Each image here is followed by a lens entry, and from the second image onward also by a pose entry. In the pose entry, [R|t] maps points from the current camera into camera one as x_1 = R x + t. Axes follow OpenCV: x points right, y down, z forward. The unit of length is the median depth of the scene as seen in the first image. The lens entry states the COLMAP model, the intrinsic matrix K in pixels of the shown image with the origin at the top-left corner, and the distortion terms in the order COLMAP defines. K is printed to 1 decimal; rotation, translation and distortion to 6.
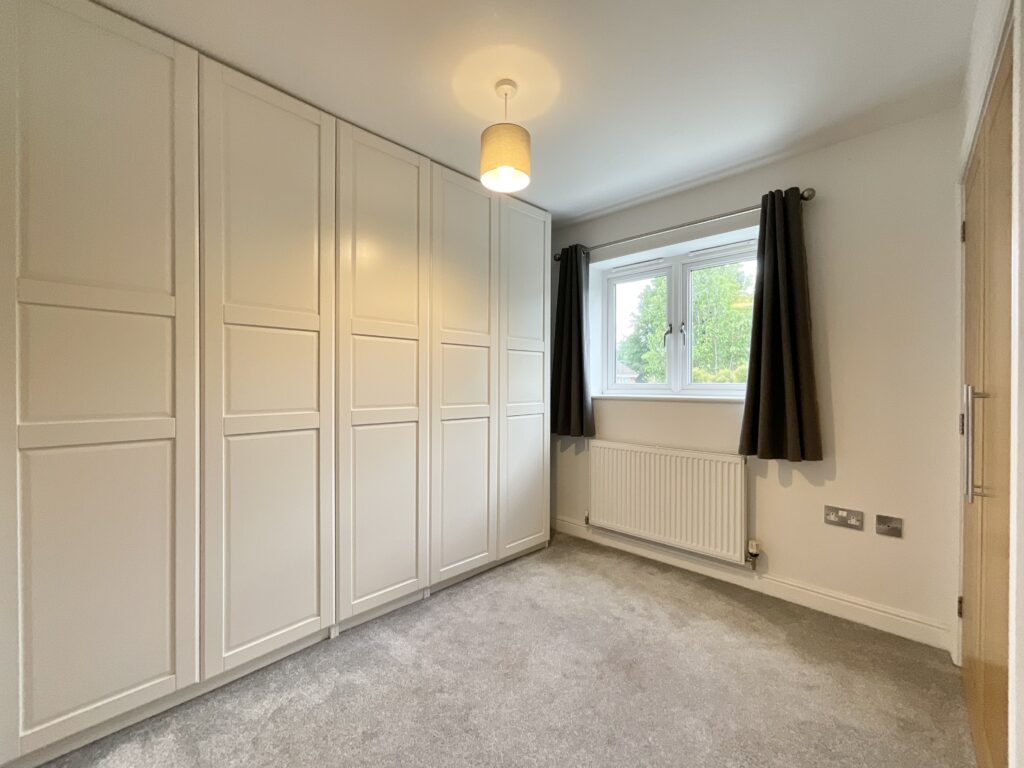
lens RADIAL K [[412.2, 0, 516.9], [0, 412.2, 390.9], [0, 0, 1]] dist [-0.000182, 0.000144]
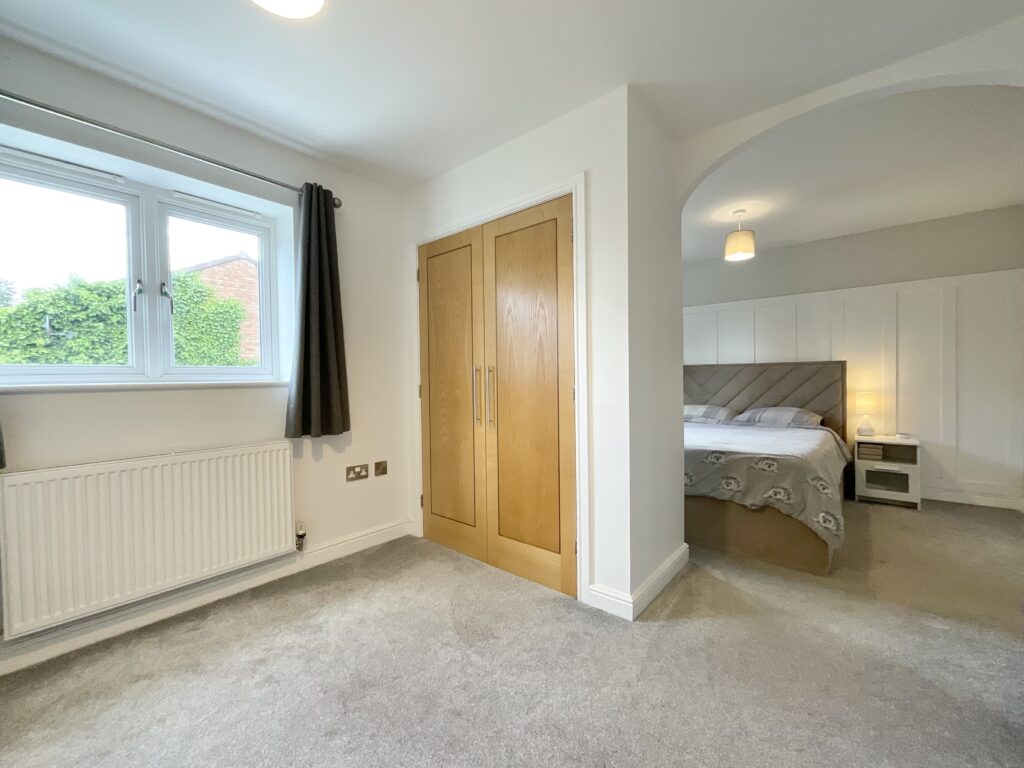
lens RADIAL K [[415.4, 0, 512.0], [0, 415.4, 384.0], [0, 0, 1]] dist [-0.000600, 0.000288]
pose [[-0.035590, -0.025459, 0.999042, -0.462797], [0.023215, 0.999385, 0.026295, 0.012626], [-0.999097, 0.024129, -0.034977, 0.529363]]
